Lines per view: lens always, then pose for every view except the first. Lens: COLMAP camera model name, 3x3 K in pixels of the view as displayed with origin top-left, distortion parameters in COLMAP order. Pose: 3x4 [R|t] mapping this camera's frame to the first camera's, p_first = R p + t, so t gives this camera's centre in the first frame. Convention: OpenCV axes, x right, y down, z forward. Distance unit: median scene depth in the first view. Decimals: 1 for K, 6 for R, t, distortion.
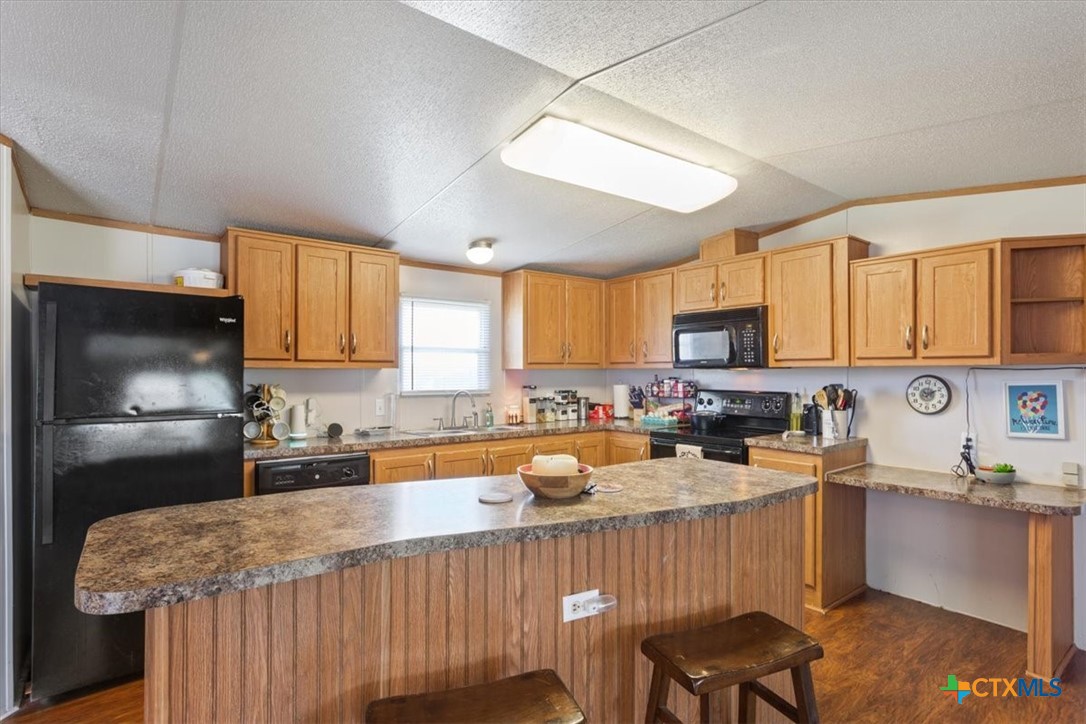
lens RADIAL K [[542.7, 0, 544.5], [0, 542.7, 368.8], [0, 0, 1]] dist [-0.009330, 0.002136]
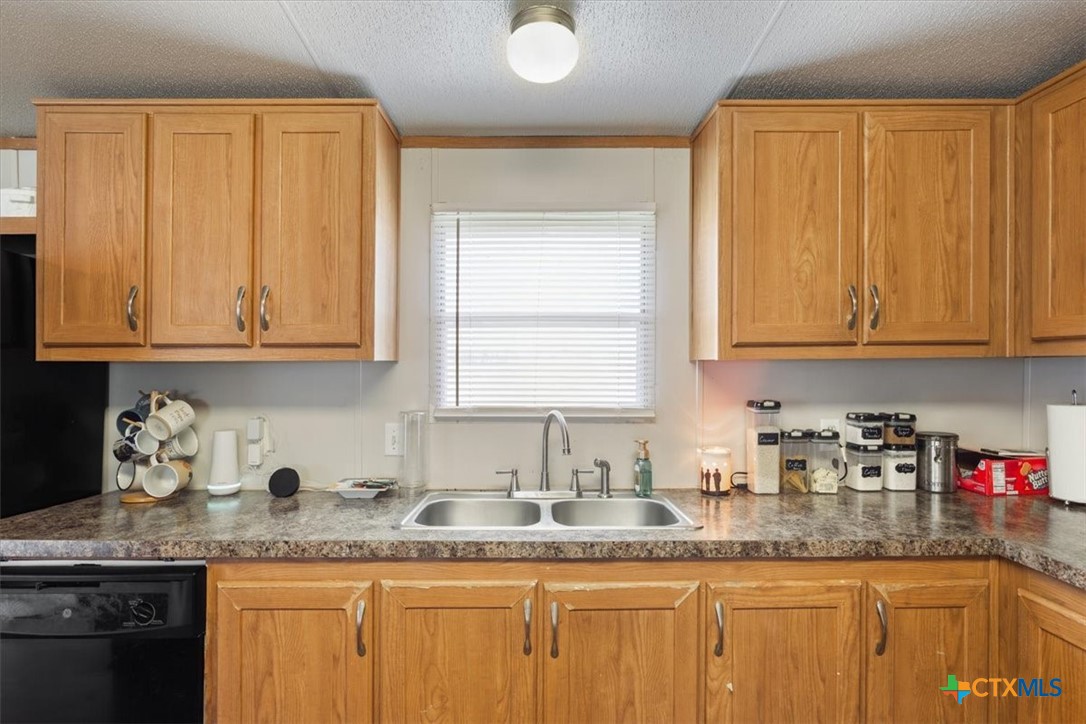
lens RADIAL K [[542.7, 0, 534.4], [0, 542.7, 371.4], [0, 0, 1]] dist [-0.009330, 0.002136]
pose [[0.786717, 0.003628, -0.617303, 0.089740], [0.006887, 0.999869, 0.014653, 0.002035], [0.617276, -0.015779, 0.786589, 0.578288]]
